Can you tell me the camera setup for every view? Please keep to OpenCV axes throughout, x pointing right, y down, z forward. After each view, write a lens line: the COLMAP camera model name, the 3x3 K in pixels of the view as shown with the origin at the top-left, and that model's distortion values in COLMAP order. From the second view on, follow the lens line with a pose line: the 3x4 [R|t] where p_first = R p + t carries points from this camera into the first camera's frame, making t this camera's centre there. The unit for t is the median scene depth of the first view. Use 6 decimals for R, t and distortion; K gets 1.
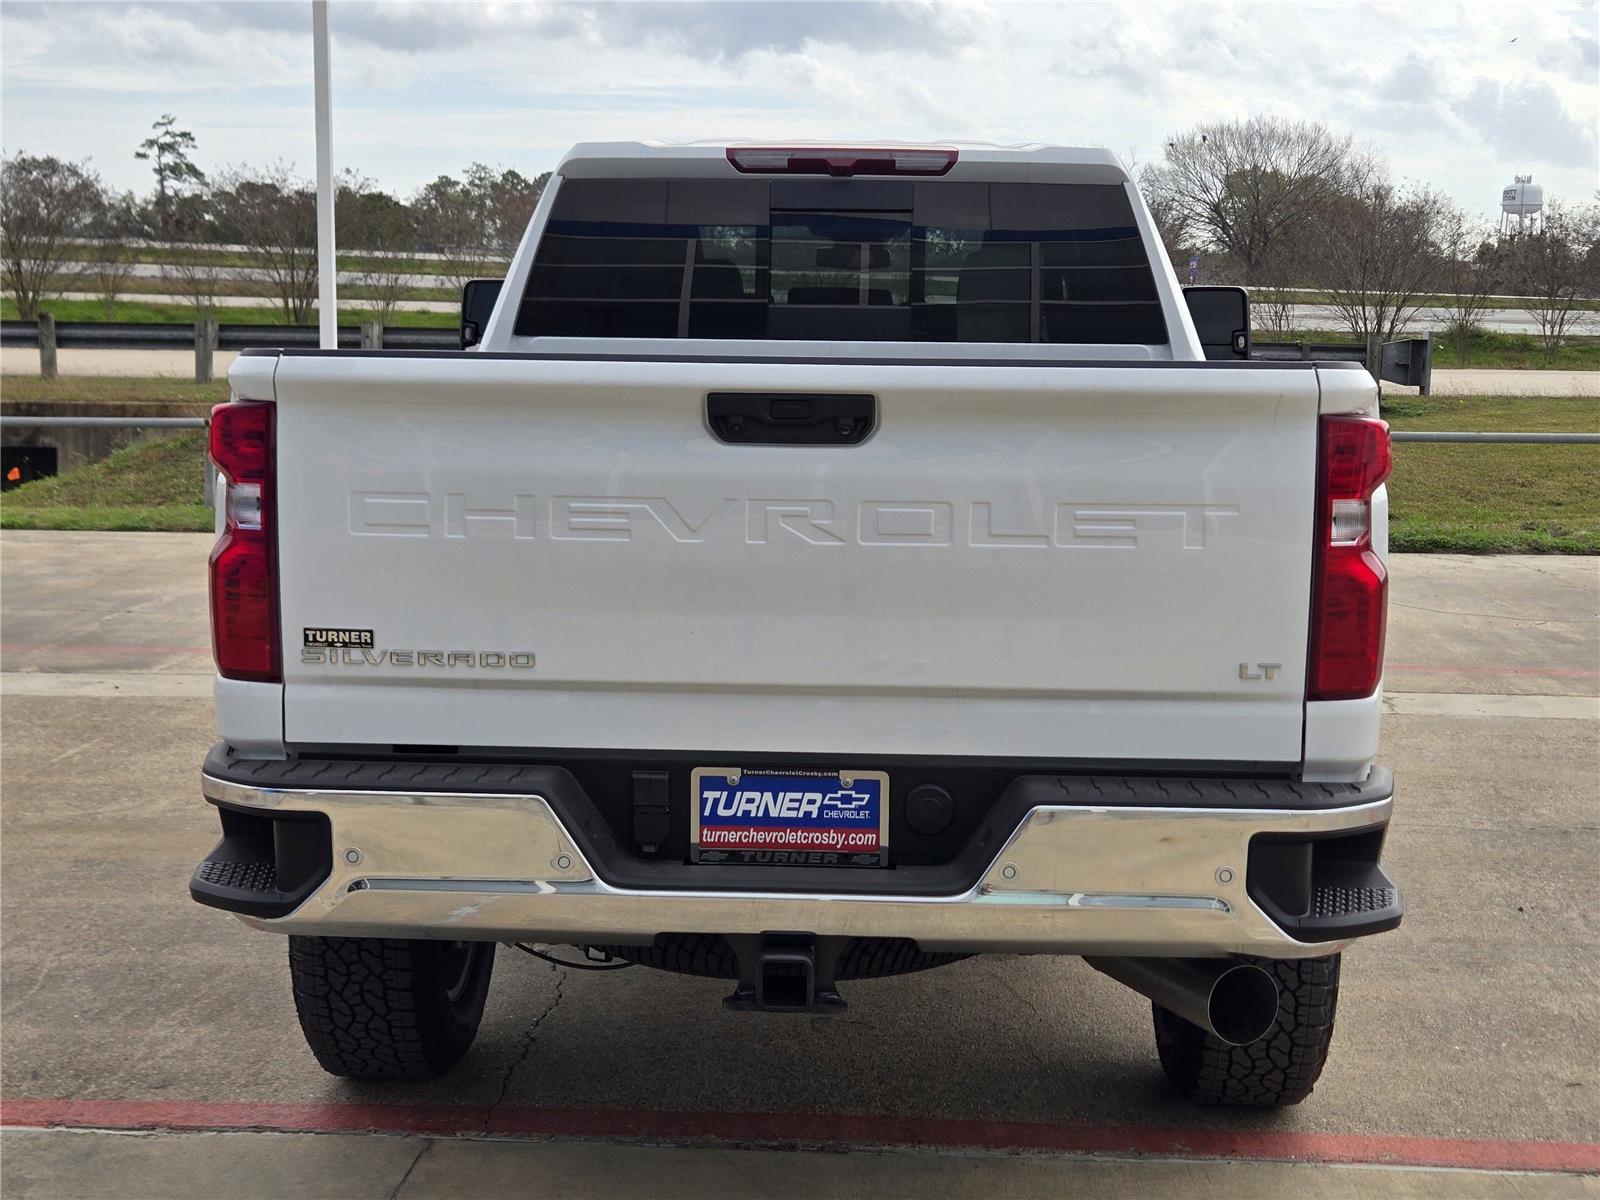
lens RADIAL K [[2300.7, 0, 779.3], [0, 2300.7, 602.3], [0, 0, 1]] dist [0.029719, -0.069124]
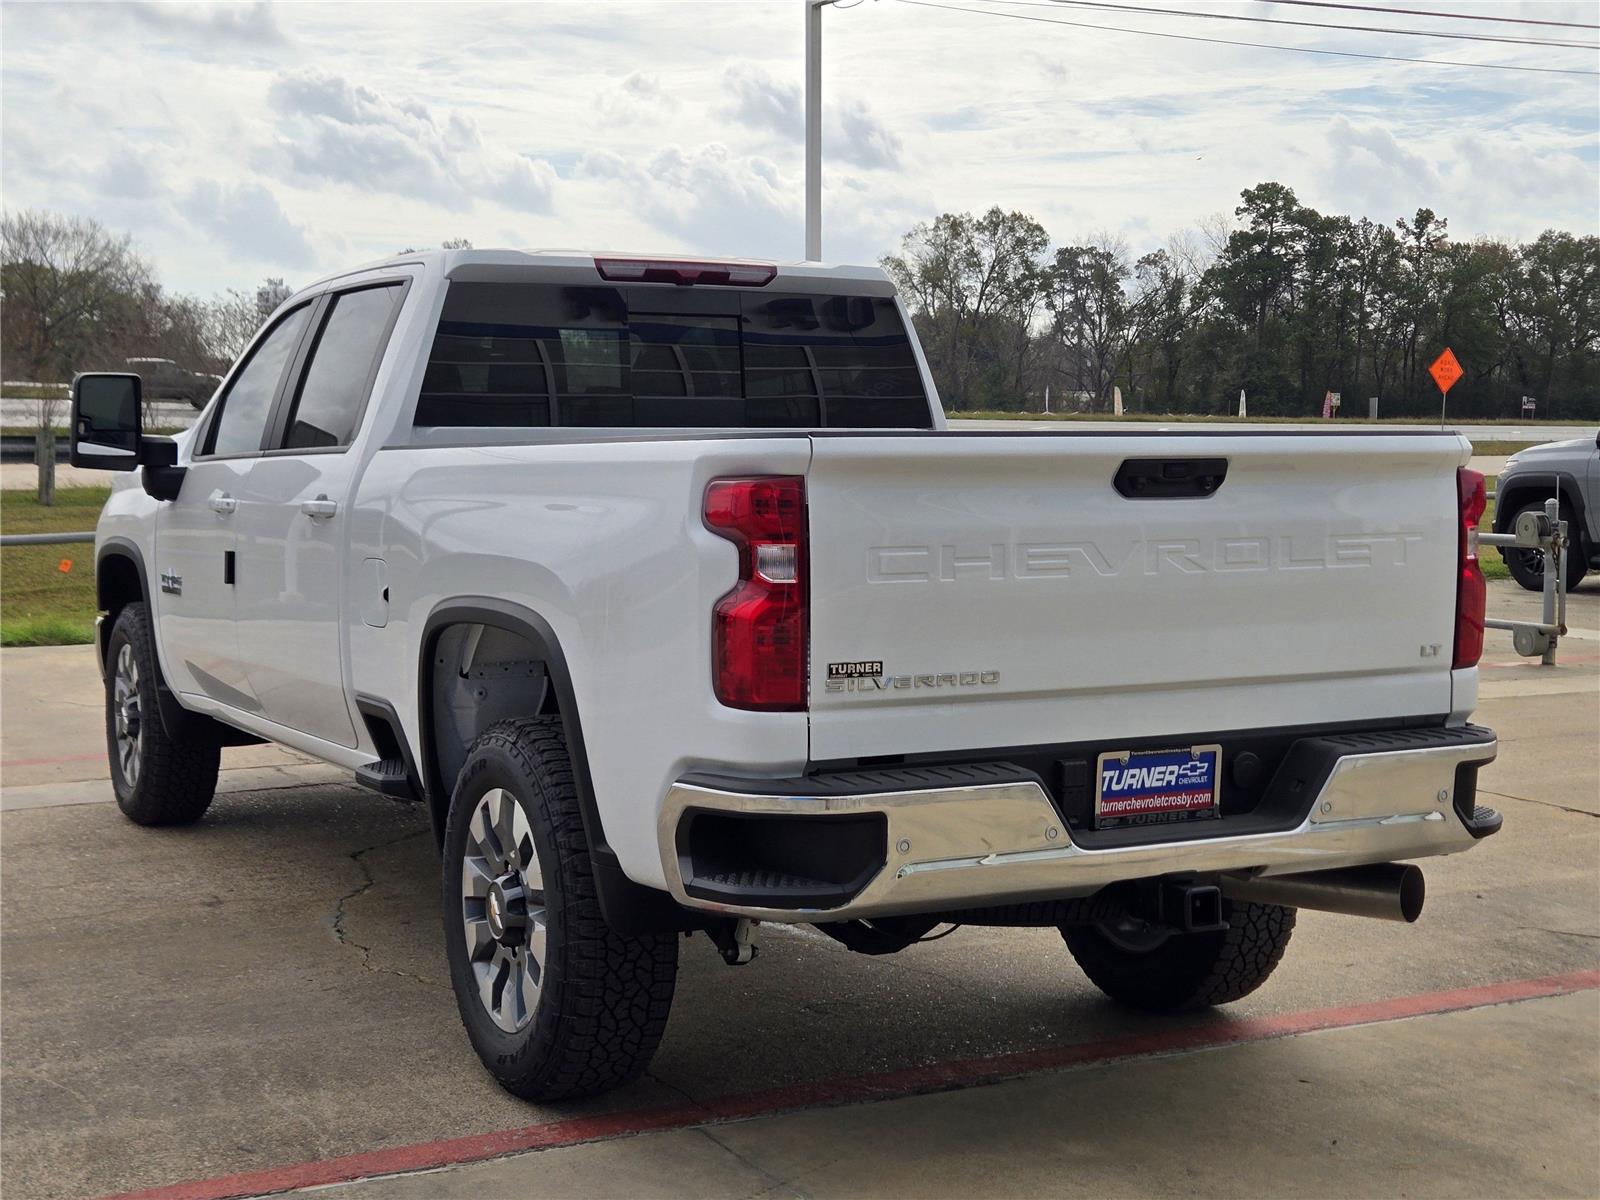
lens RADIAL K [[2348.4, 0, 800.0], [0, 2348.4, 600.0], [0, 0, 1]] dist [0.027657, 0.070913]
pose [[0.858318, -0.046474, 0.511010, -0.839875], [0.069680, 0.997221, -0.026346, 0.009655], [-0.508366, 0.058221, 0.859171, -0.040466]]
